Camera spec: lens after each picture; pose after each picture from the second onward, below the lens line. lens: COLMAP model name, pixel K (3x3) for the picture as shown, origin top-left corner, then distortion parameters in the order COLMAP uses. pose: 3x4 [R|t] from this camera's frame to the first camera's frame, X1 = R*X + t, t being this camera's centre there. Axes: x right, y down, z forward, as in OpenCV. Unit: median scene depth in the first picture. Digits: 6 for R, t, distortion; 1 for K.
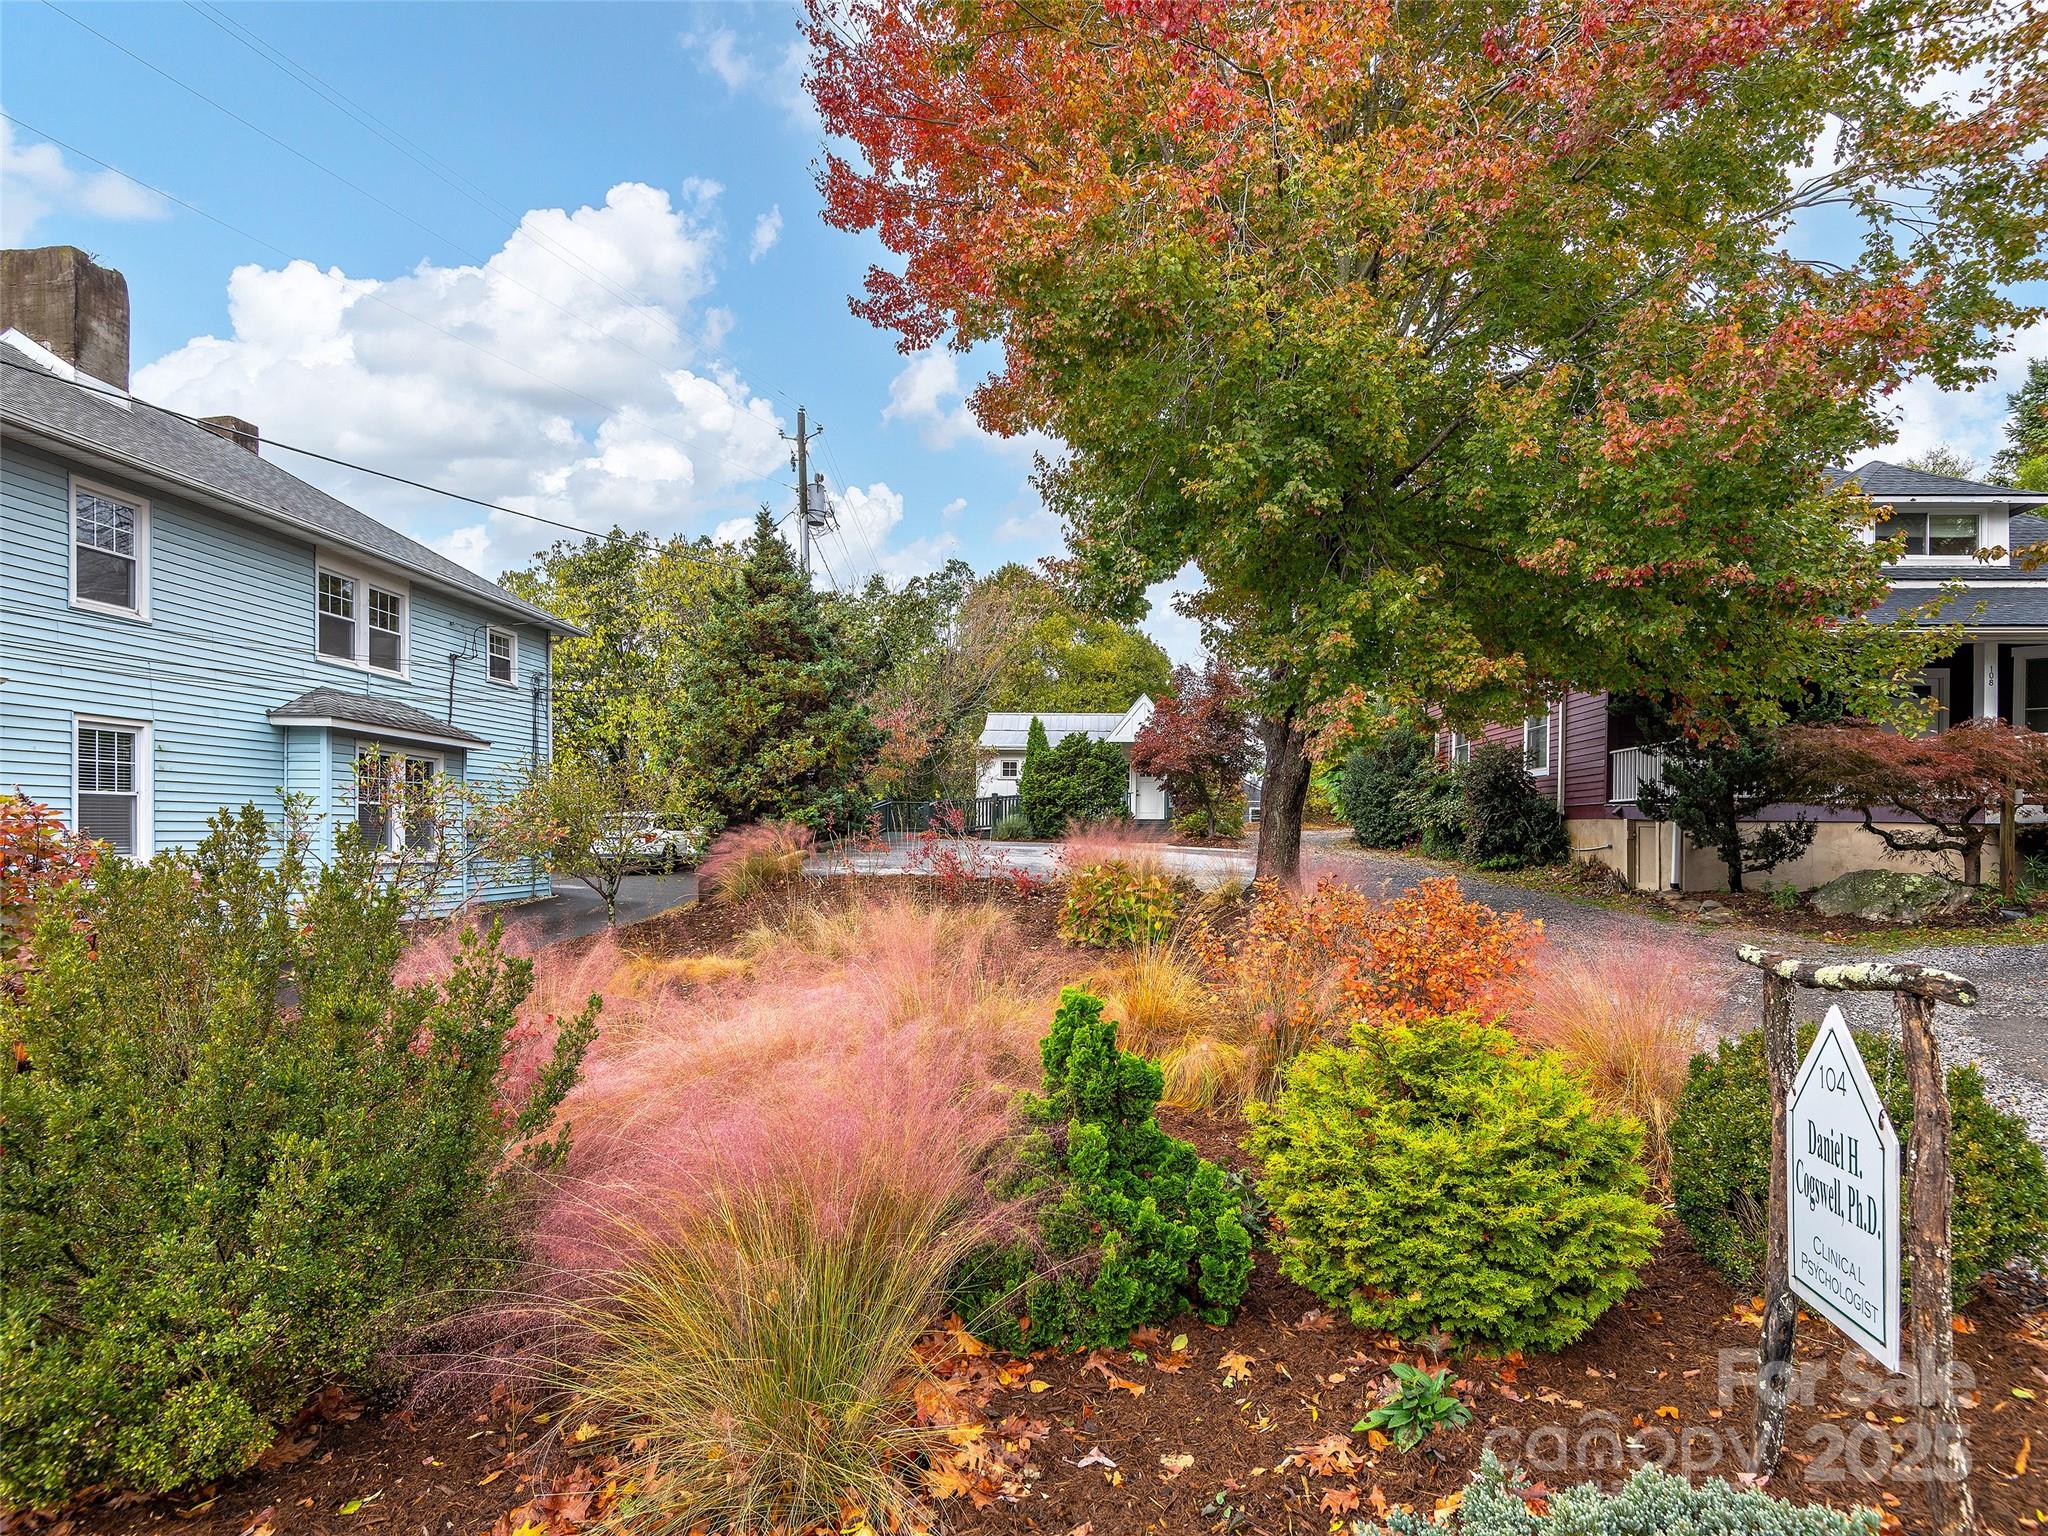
lens RADIAL K [[1059.8, 0, 1050.0], [0, 1059.8, 848.4], [0, 0, 1]] dist [0.002041, -0.003720]
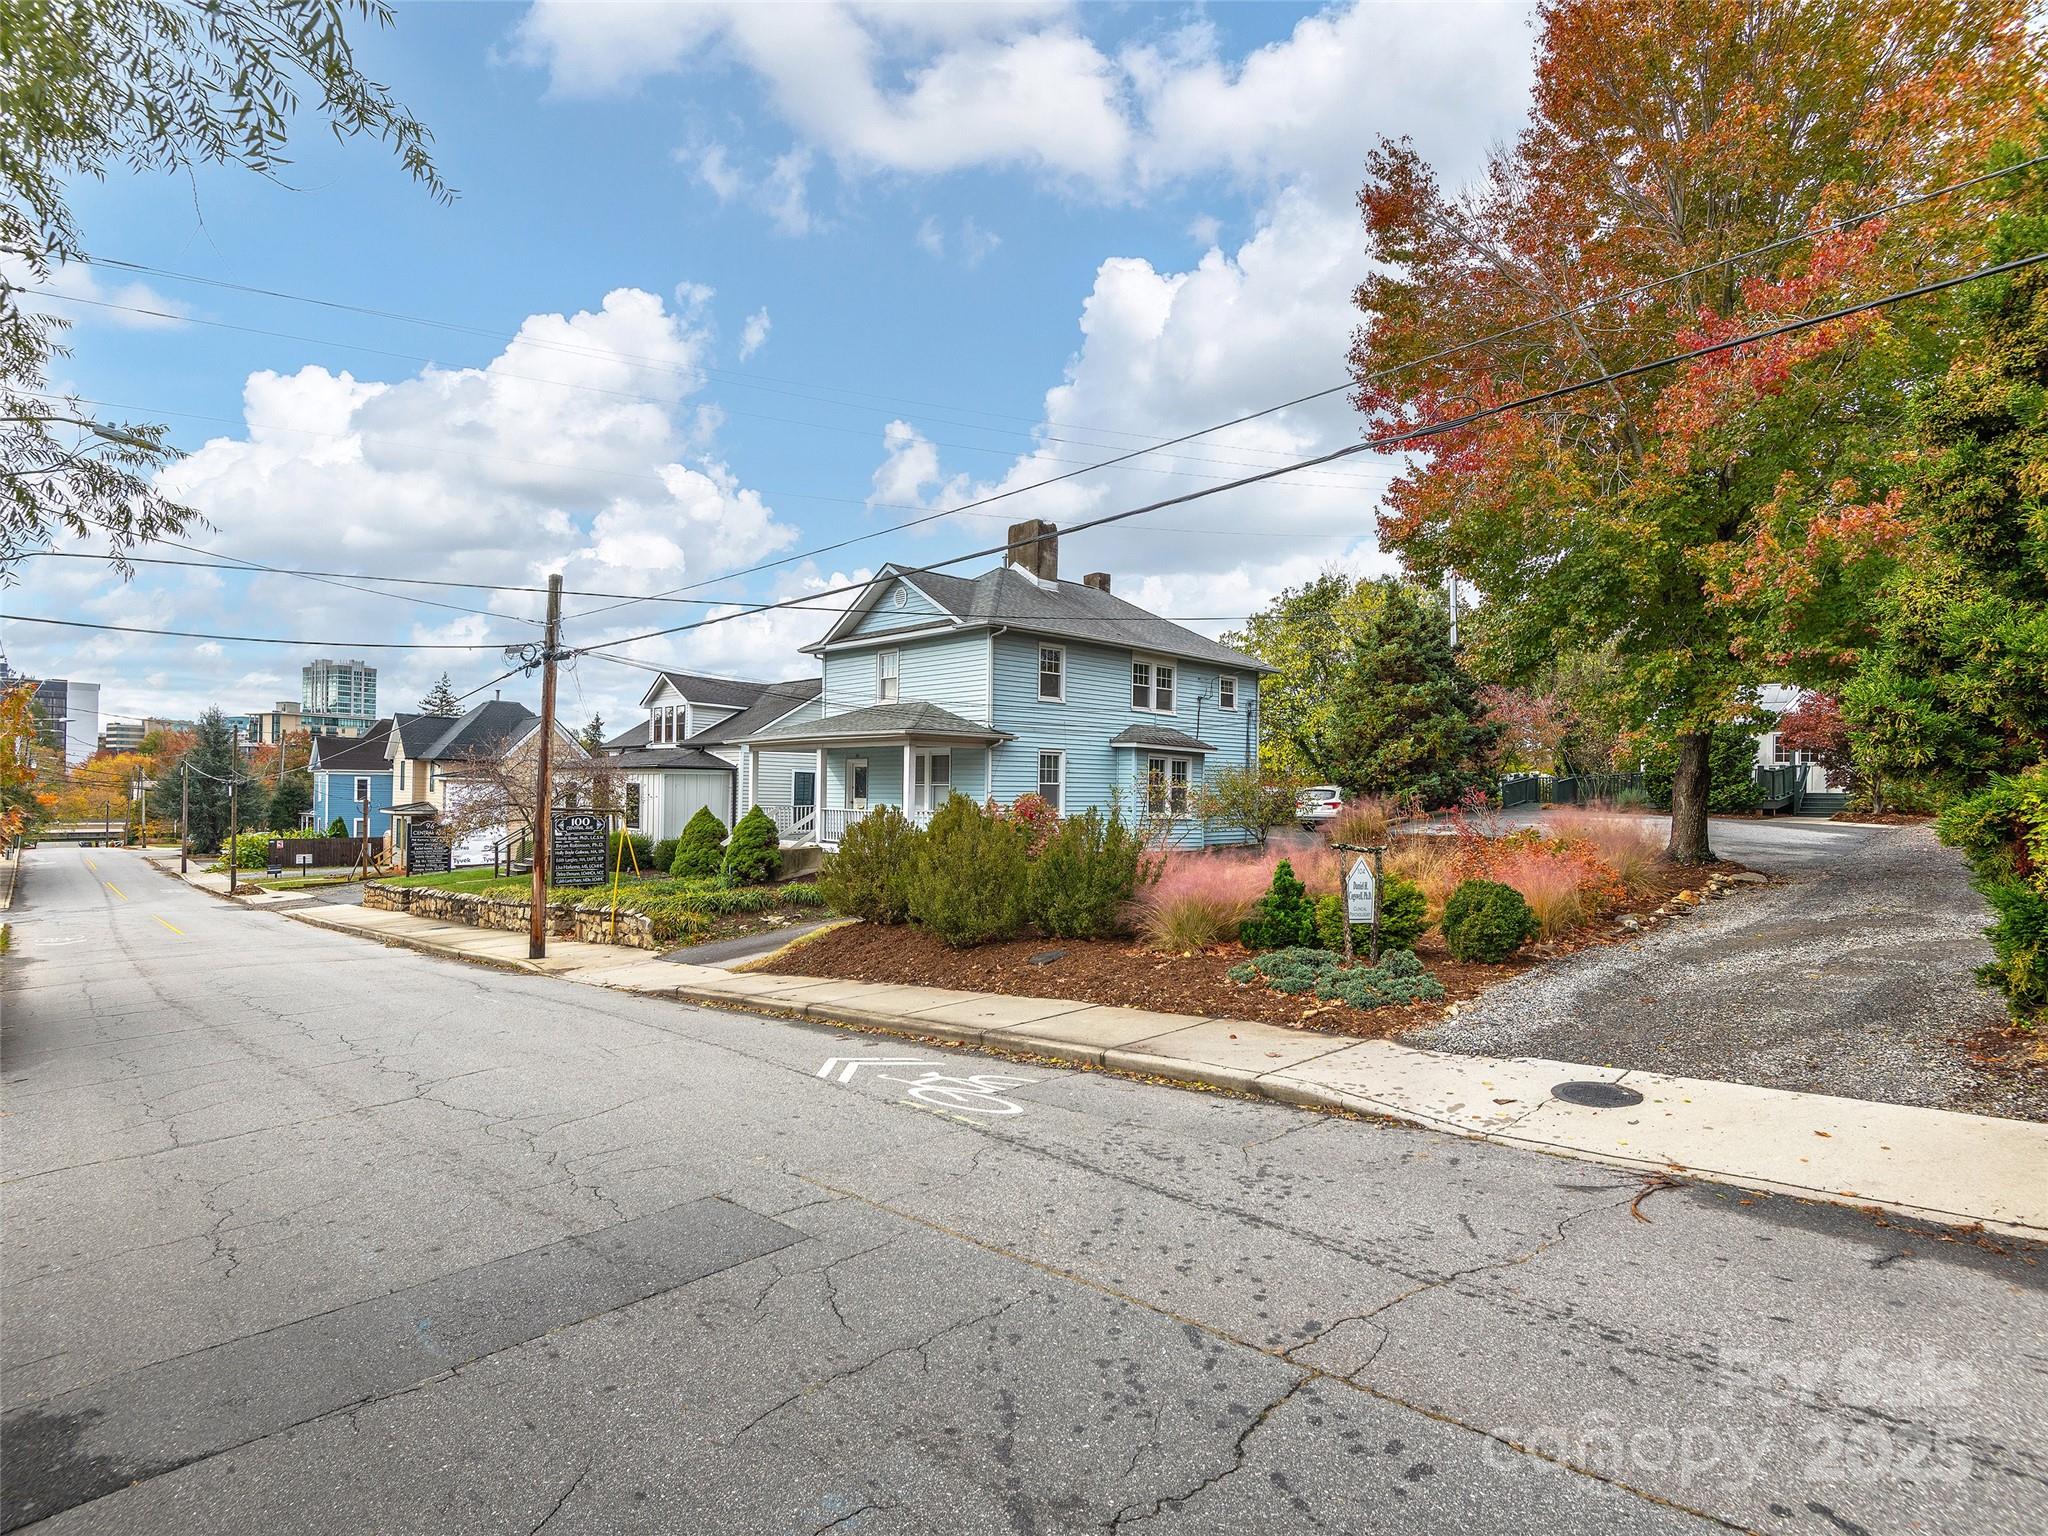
lens RADIAL K [[1059.8, 0, 1024.1], [0, 1059.8, 775.8], [0, 0, 1]] dist [0.002041, -0.003720]
pose [[0.746755, -0.004423, -0.665085, 0.345366], [-0.015687, 0.999583, -0.024261, -0.010121], [0.664915, 0.028550, 0.746374, -0.438943]]
